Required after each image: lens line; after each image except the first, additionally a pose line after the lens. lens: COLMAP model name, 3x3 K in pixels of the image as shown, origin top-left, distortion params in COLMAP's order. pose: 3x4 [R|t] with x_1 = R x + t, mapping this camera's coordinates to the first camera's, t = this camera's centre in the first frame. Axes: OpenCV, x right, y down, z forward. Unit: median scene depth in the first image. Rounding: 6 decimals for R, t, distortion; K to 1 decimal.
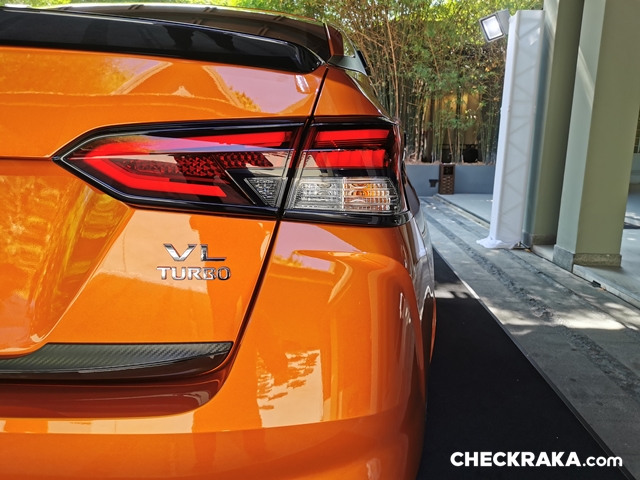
lens RADIAL K [[496.4, 0, 320.0], [0, 496.4, 240.0], [0, 0, 1]] dist [0.071959, -0.073151]
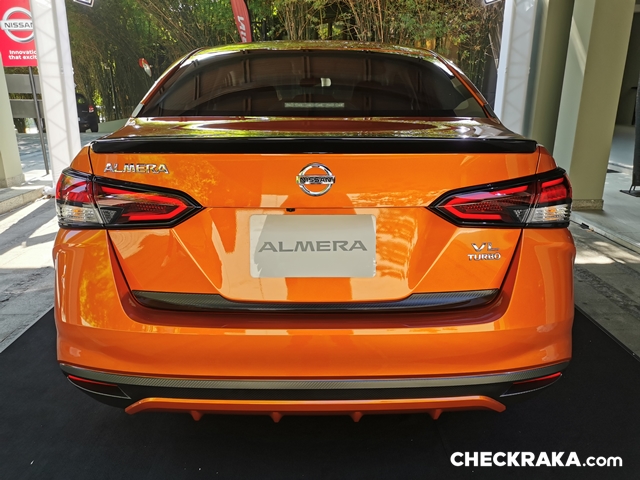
lens RADIAL K [[496.4, 0, 320.0], [0, 496.4, 240.0], [0, 0, 1]] dist [0.071959, -0.073151]
pose [[0.996800, -0.045616, 0.065647, -0.192137], [0.037922, 0.992755, 0.114017, -0.047866], [-0.070372, -0.111162, 0.991308, -0.178359]]
